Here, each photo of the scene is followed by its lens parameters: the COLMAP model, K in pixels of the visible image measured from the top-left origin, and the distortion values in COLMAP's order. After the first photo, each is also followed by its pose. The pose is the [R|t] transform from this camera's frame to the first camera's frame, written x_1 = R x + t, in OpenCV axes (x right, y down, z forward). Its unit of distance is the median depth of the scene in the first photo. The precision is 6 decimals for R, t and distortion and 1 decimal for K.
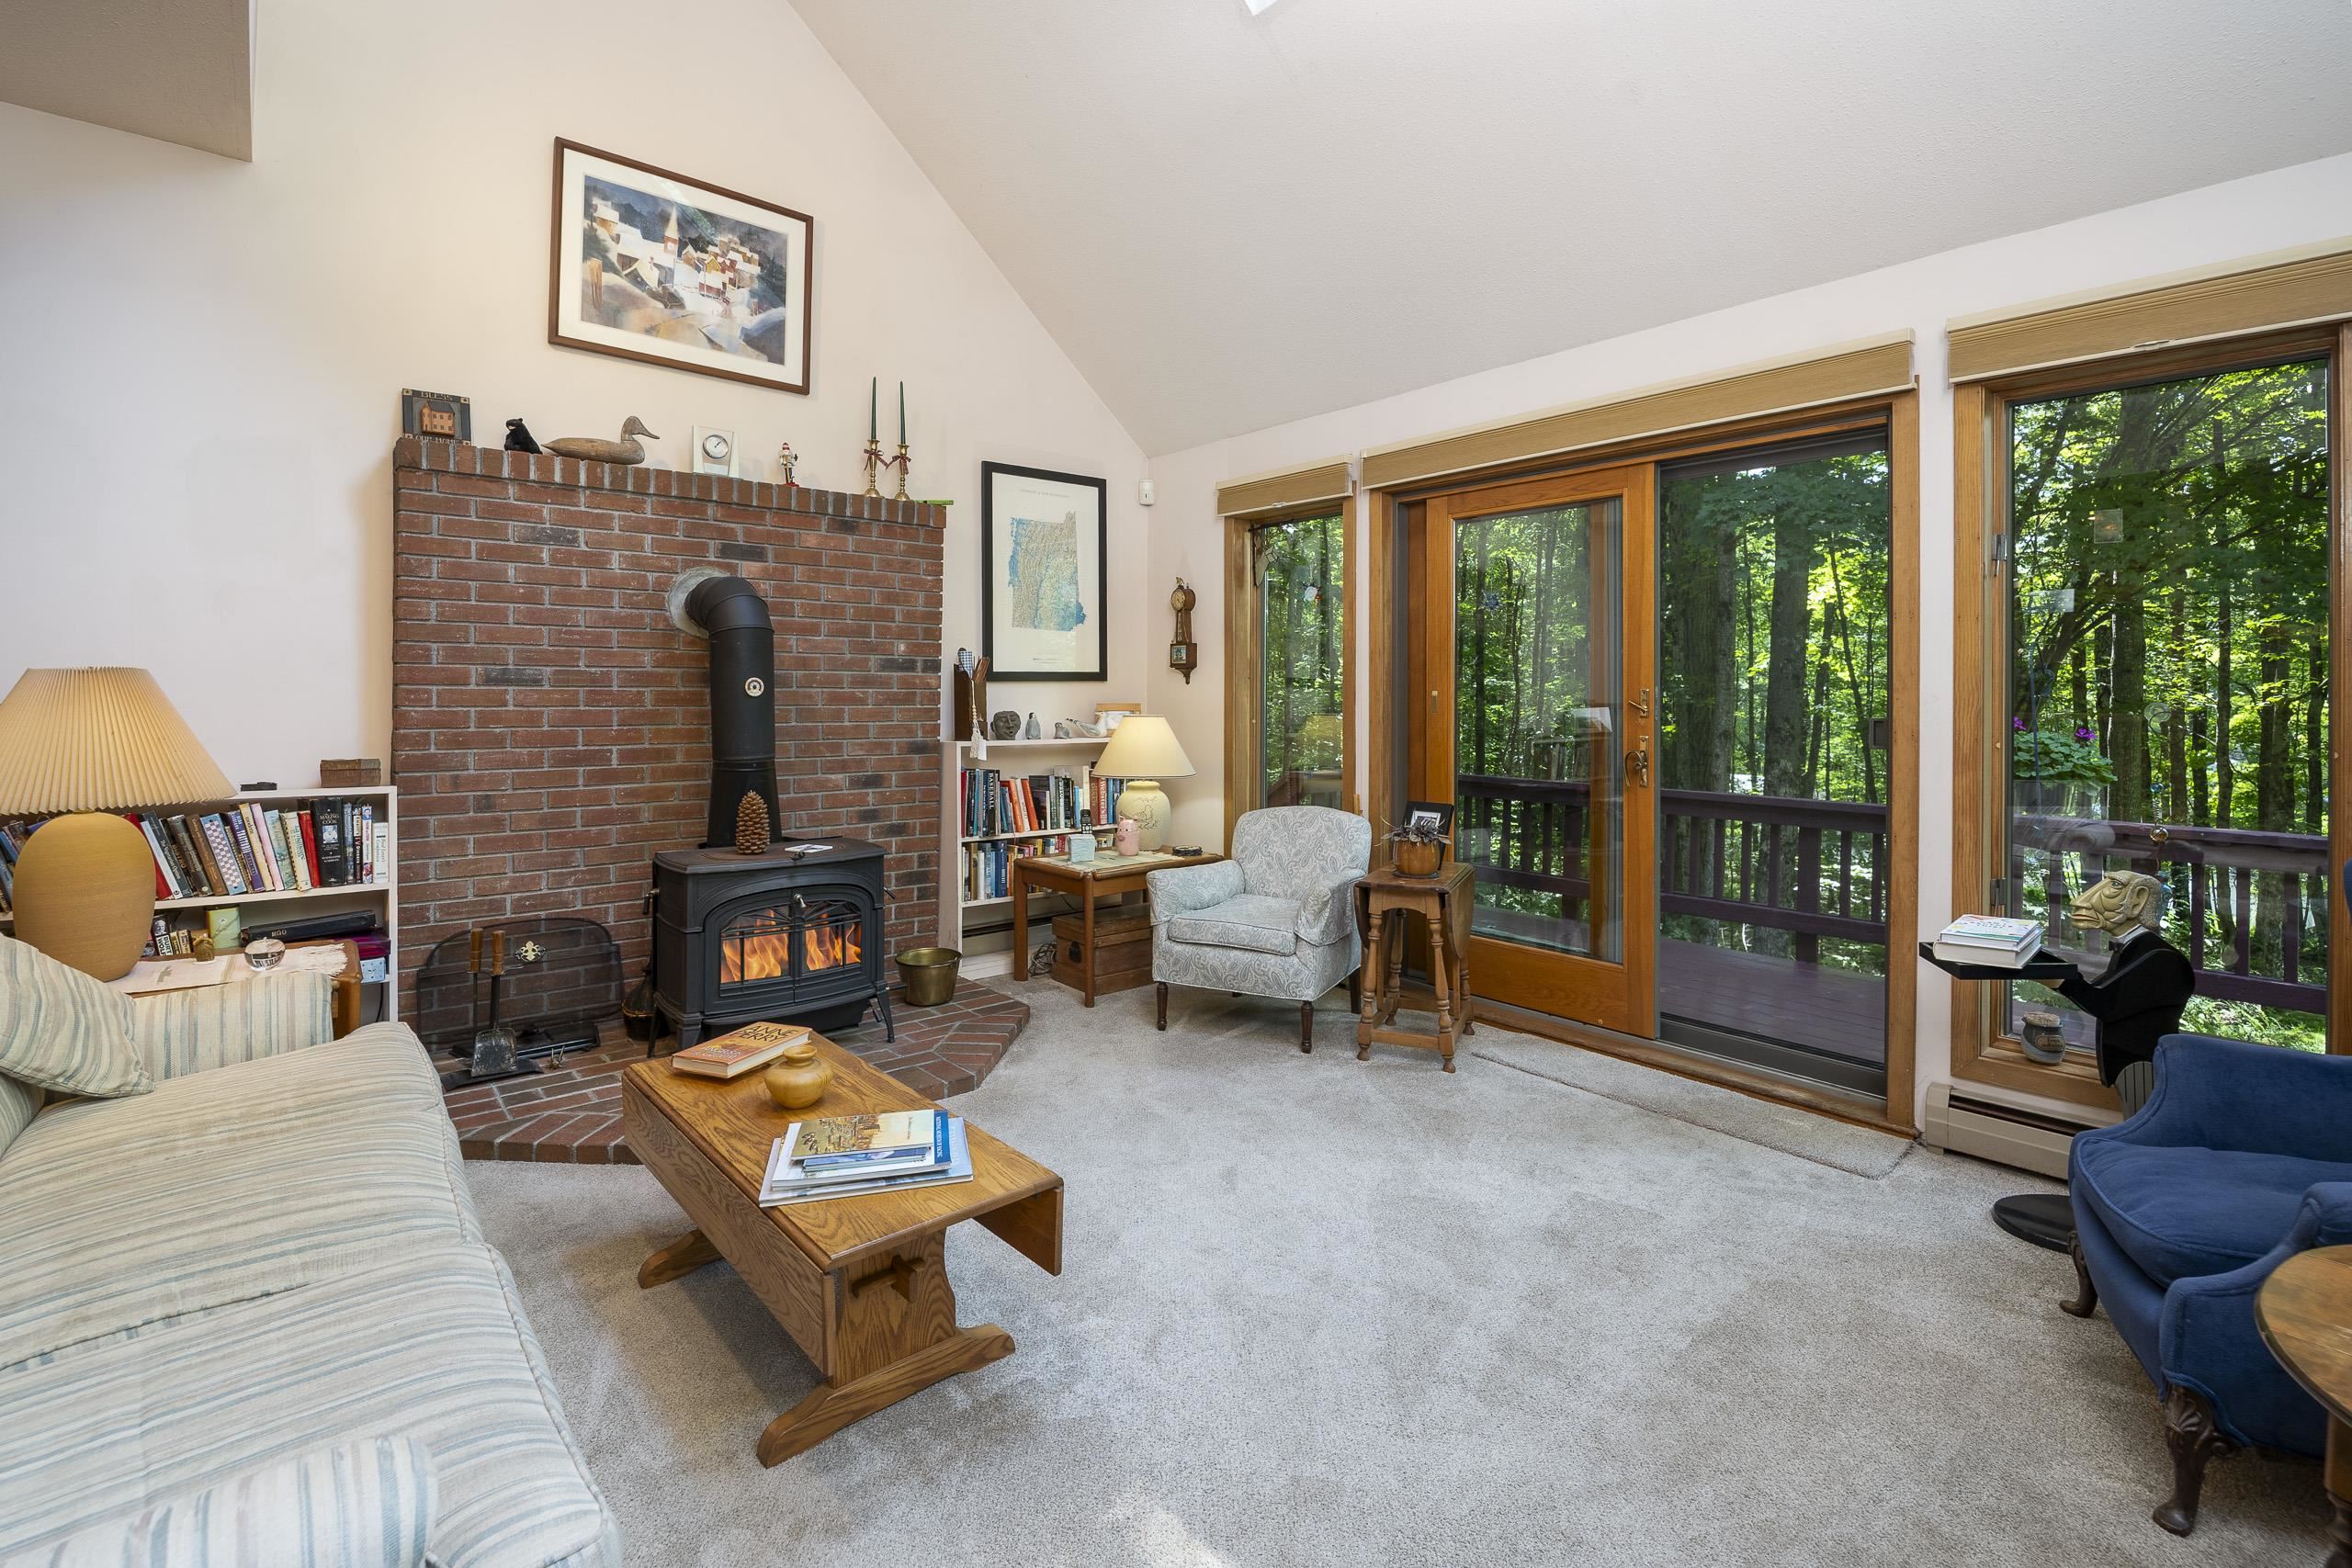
lens RADIAL K [[1061.2, 0, 1173.3], [0, 1061.2, 699.9], [0, 0, 1]] dist [-0.000836, -0.000175]
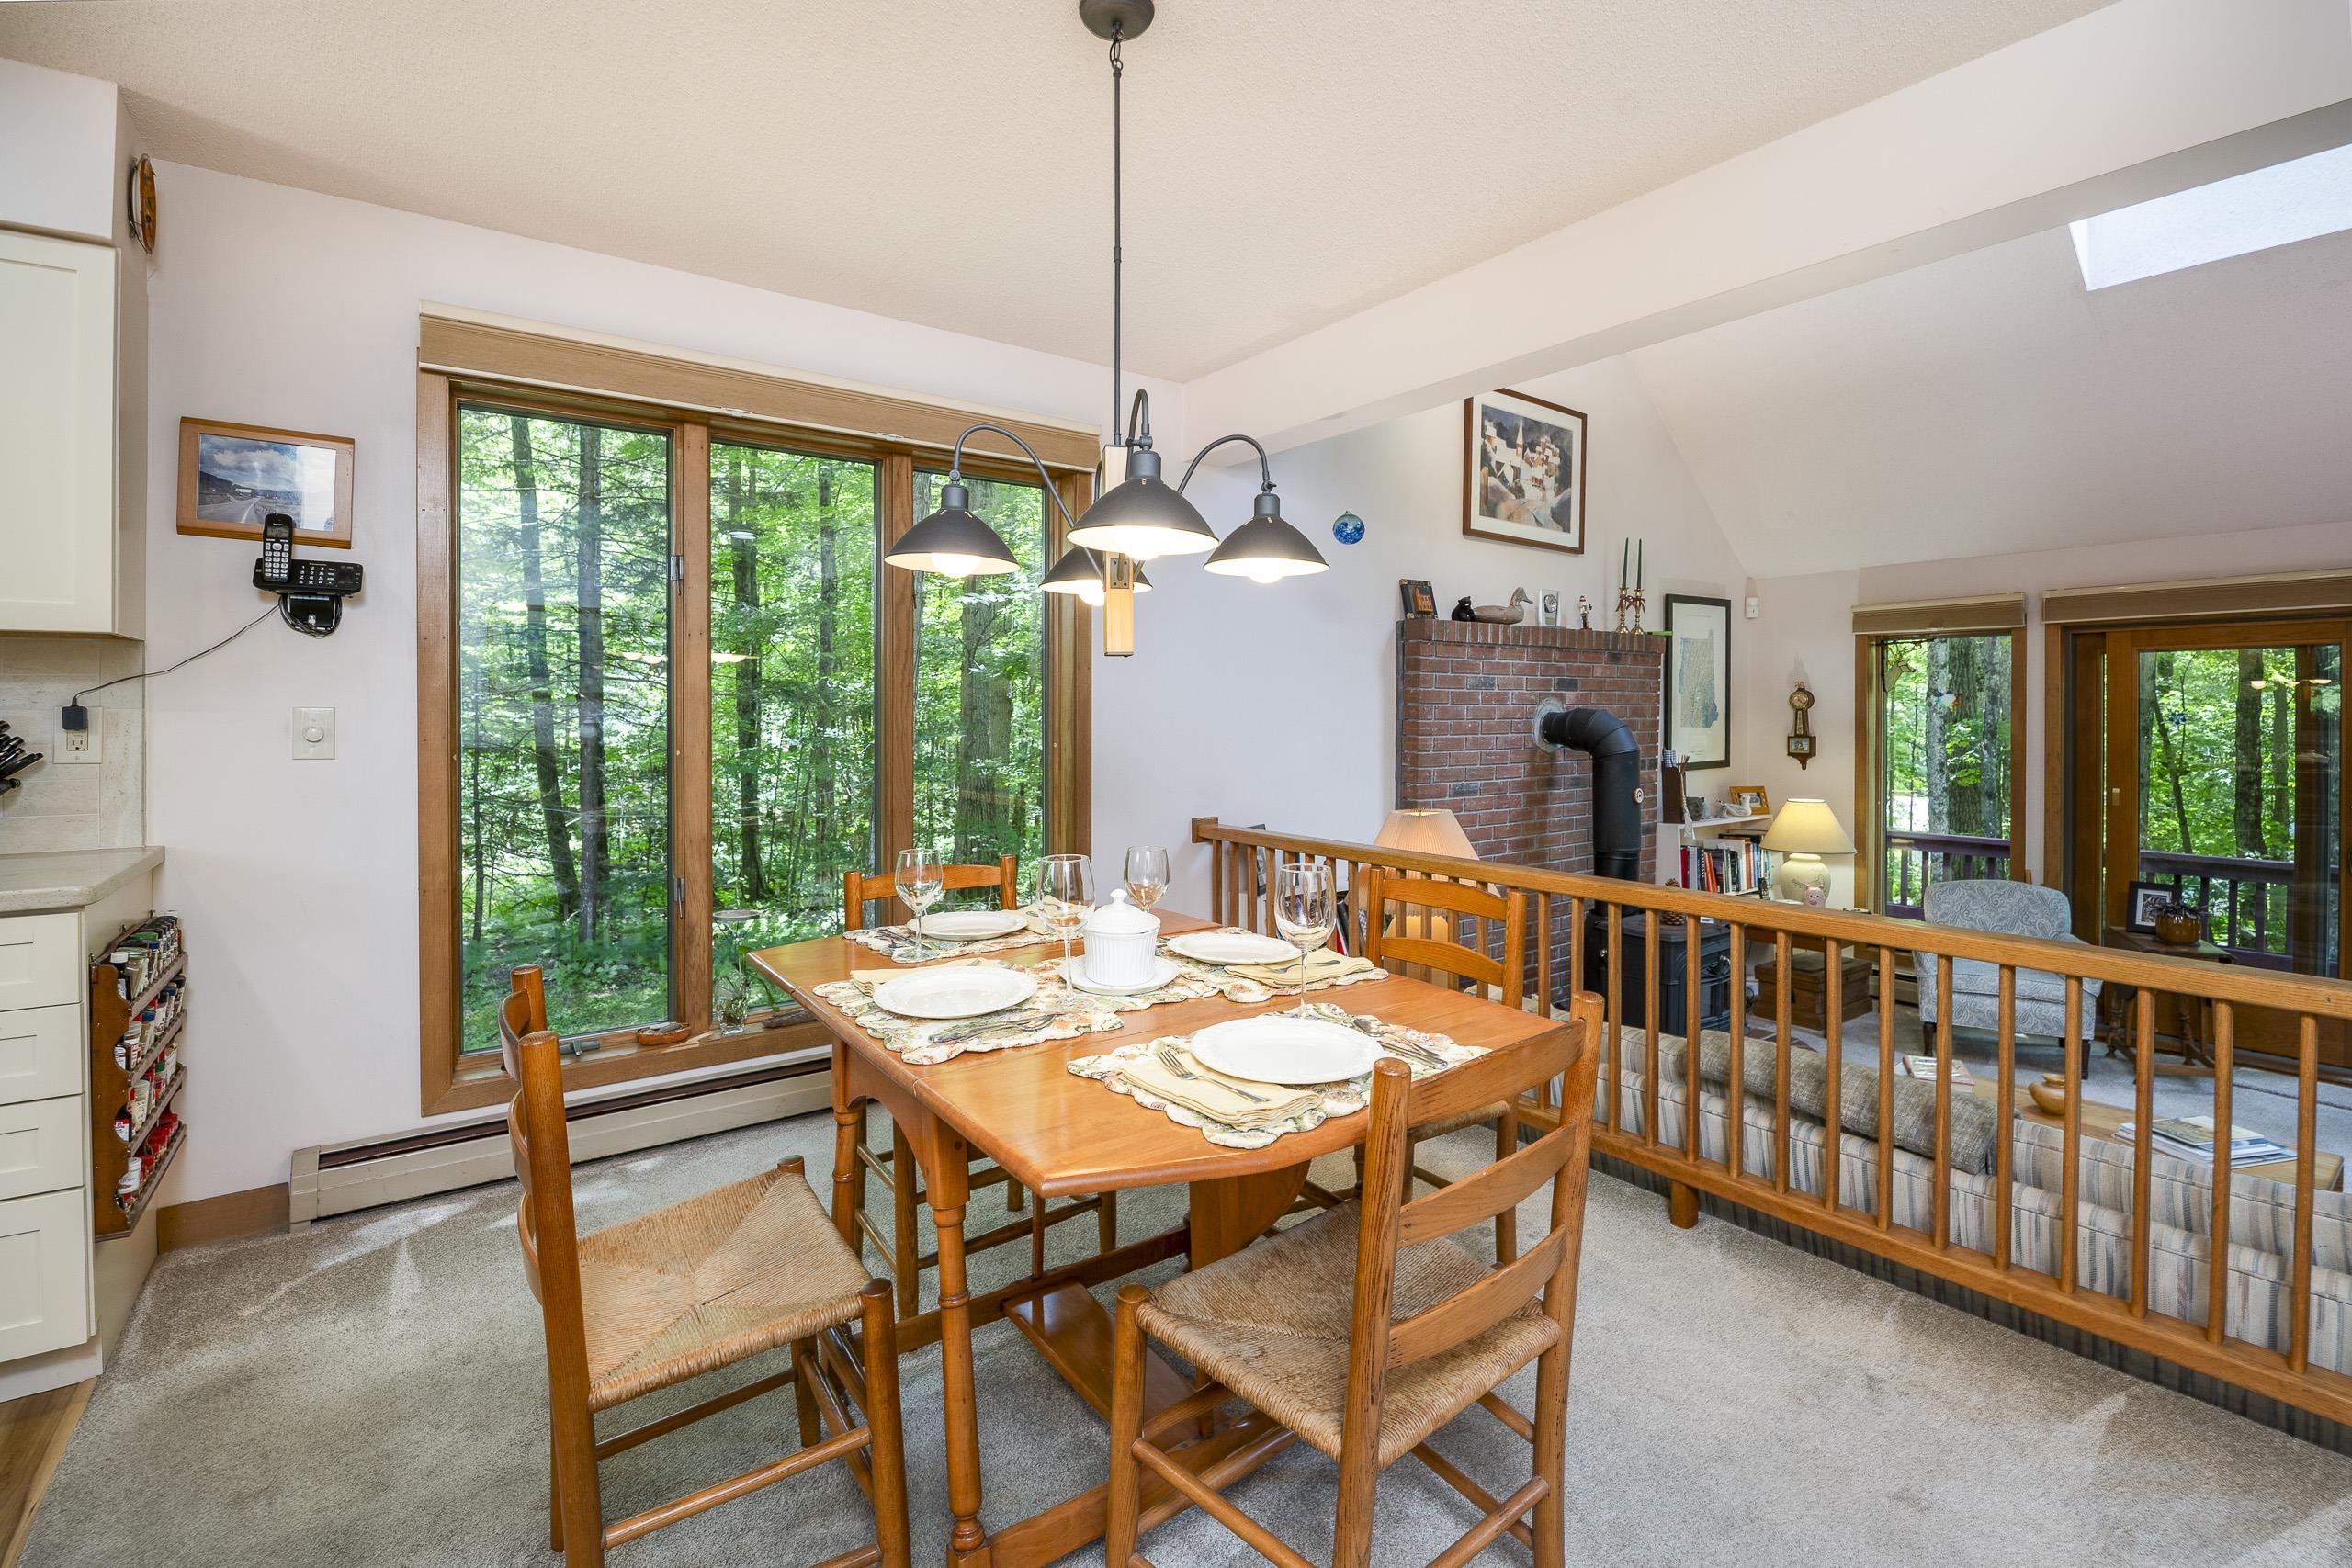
lens RADIAL K [[1046.9, 0, 1194.2], [0, 1046.9, 728.4], [0, 0, 1]] dist [-0.000492, -0.000162]
pose [[0.996947, -0.005681, -0.077873, -0.753201], [0.006349, 0.999945, 0.008326, -0.098107], [0.077822, -0.008795, 0.996929, -0.304282]]
